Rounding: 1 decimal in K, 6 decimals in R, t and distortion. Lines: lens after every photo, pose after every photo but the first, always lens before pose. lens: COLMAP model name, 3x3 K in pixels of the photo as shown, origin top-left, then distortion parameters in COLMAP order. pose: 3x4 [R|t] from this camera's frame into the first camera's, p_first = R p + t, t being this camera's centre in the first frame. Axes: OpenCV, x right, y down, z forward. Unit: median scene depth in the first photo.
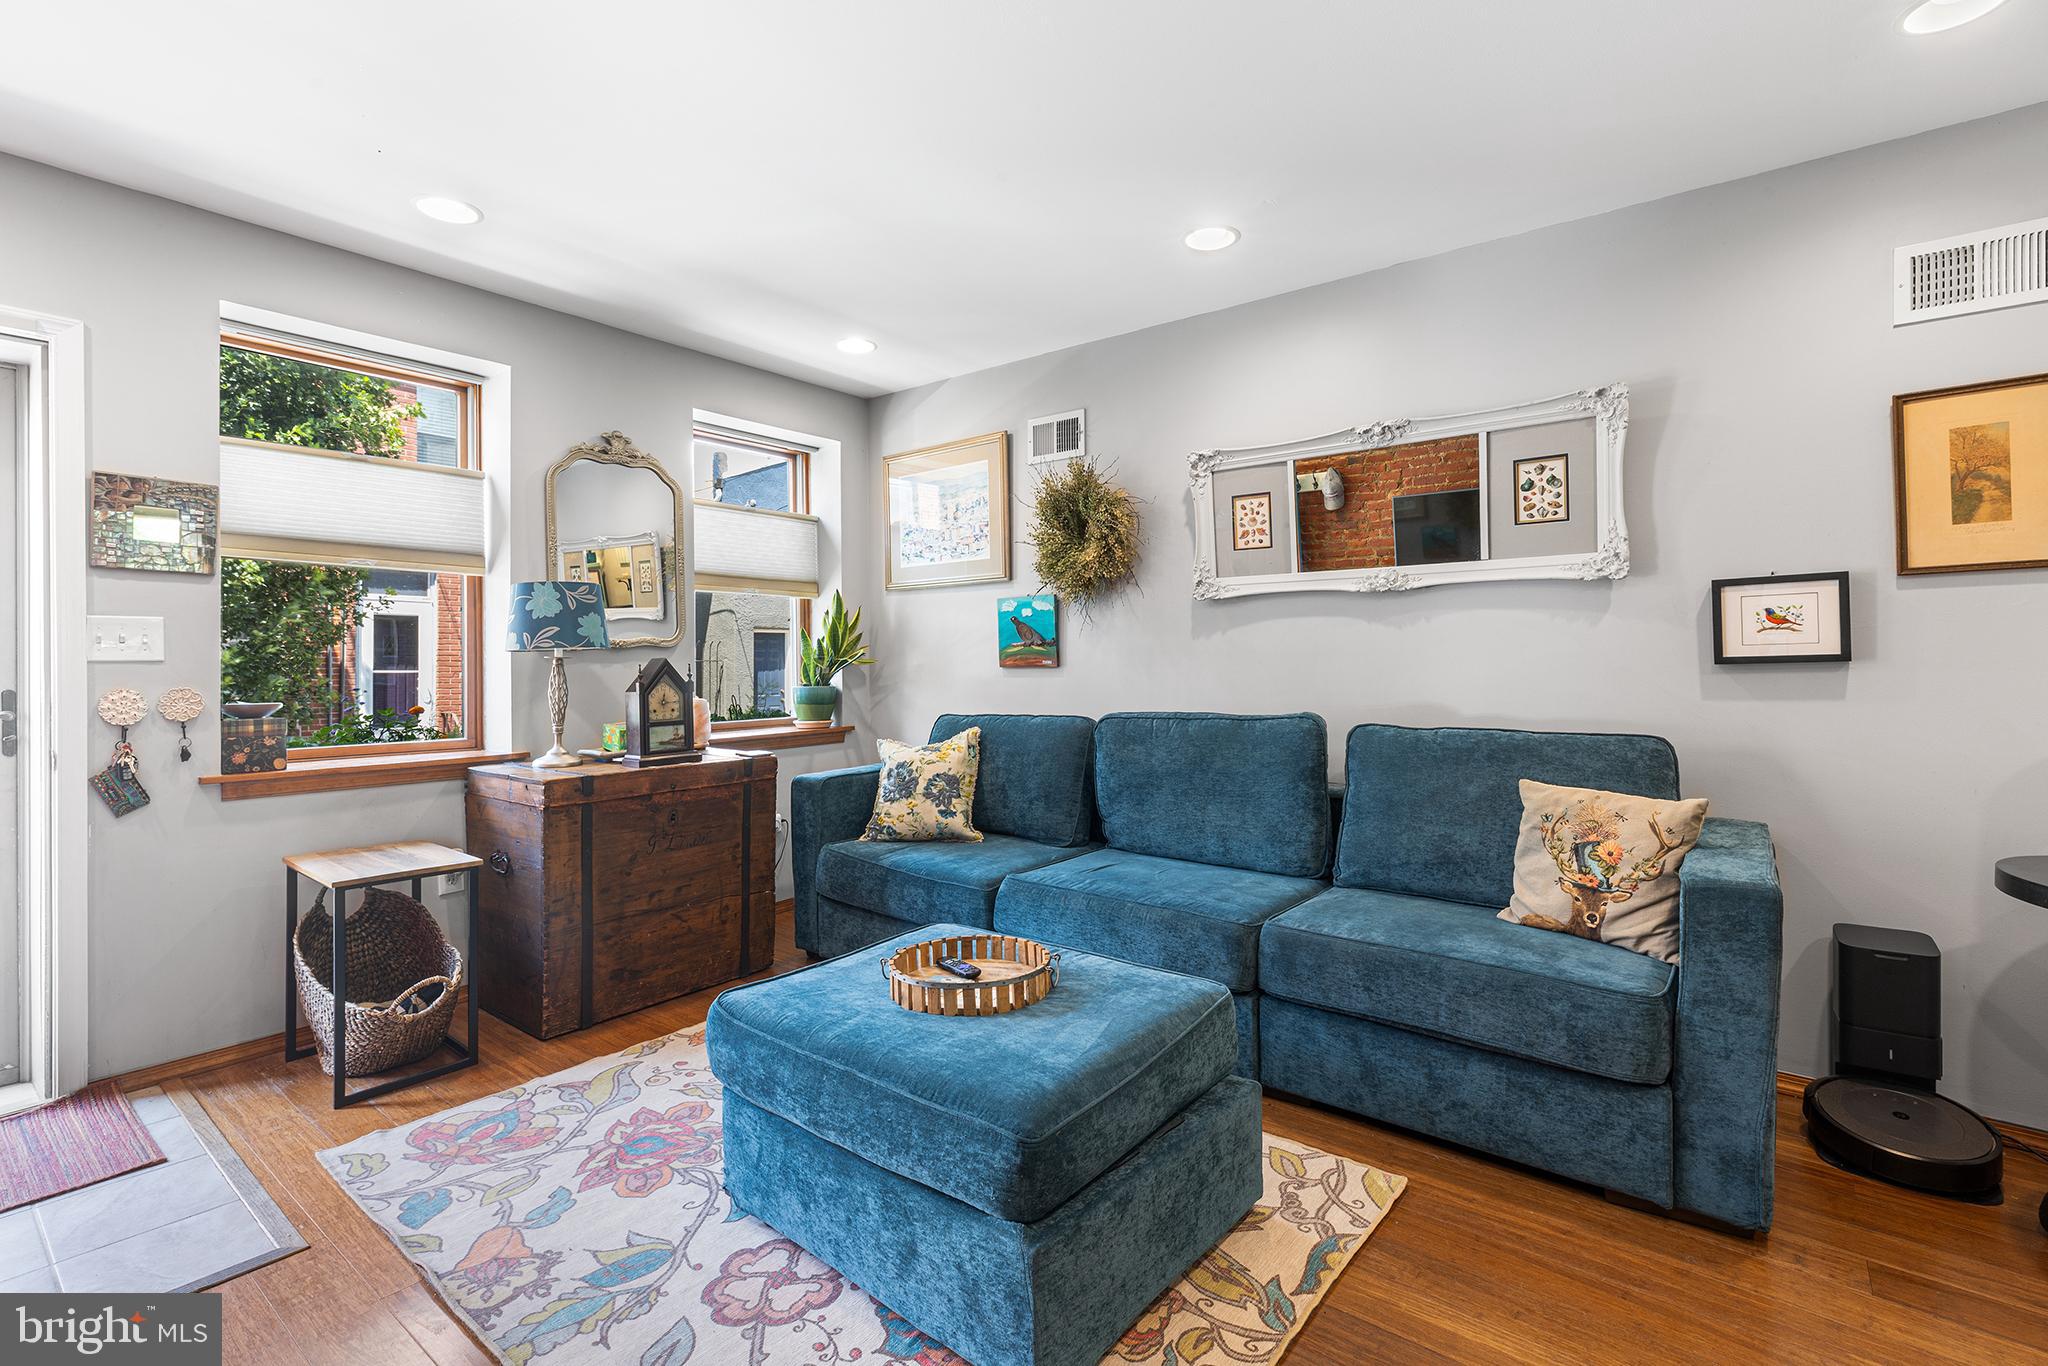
lens RADIAL K [[939.9, 0, 1027.3], [0, 939.9, 666.4], [0, 0, 1]] dist [0.003863, -0.000334]
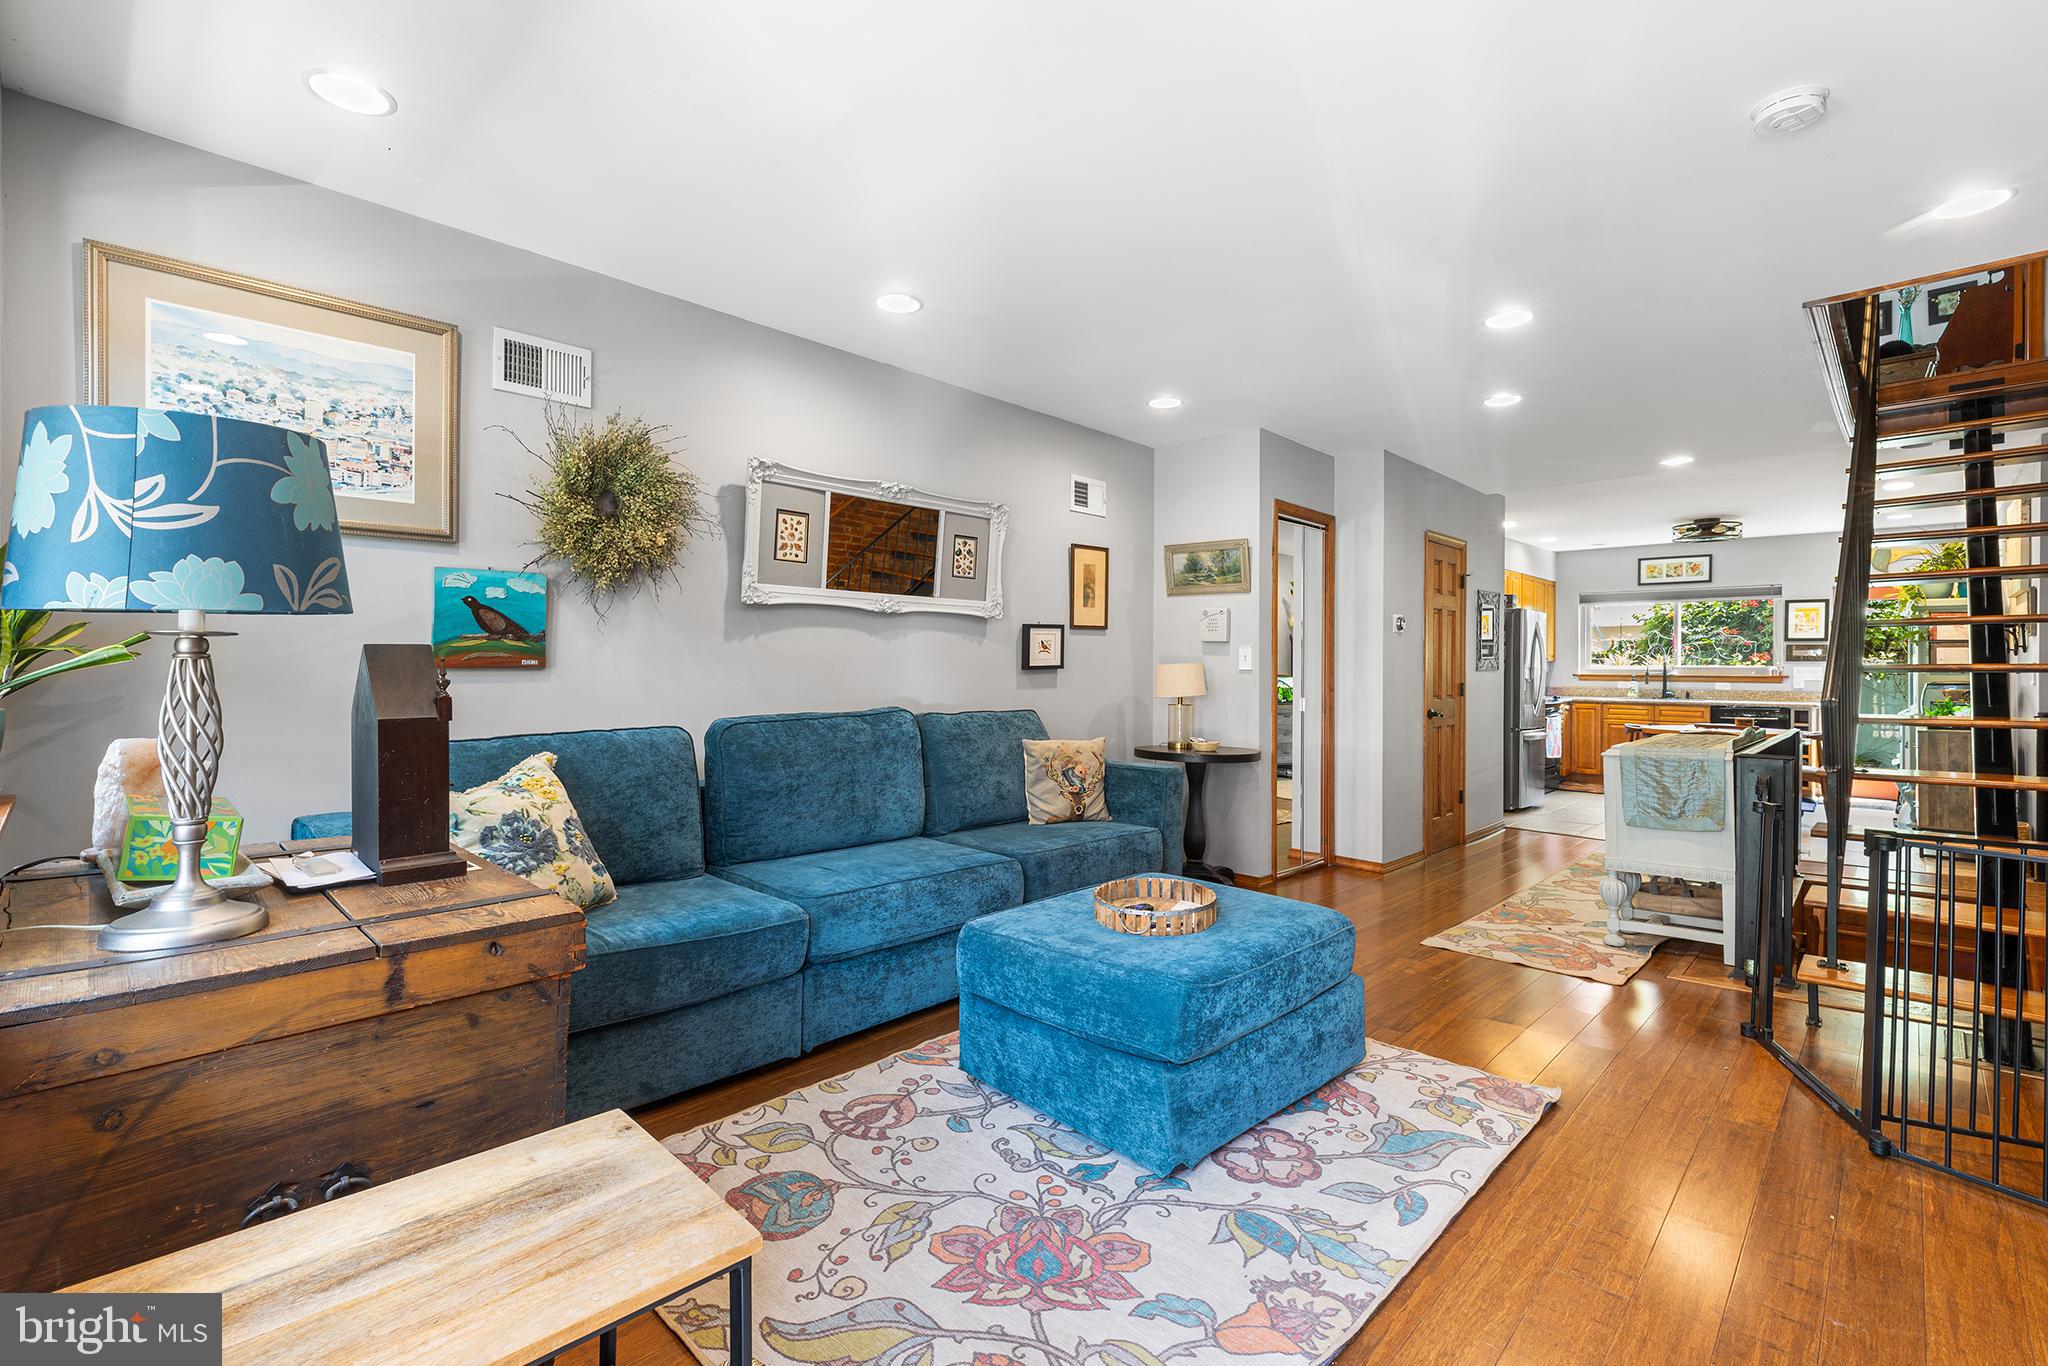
lens RADIAL K [[915.0, 0, 1029.9], [0, 915.0, 674.4], [0, 0, 1]] dist [0.001335, -0.000047]
pose [[0.093144, -0.002652, 0.995649, -0.880499], [-0.005718, 0.999979, 0.003199, 0.001041], [-0.995636, -0.005991, 0.093126, 0.696788]]
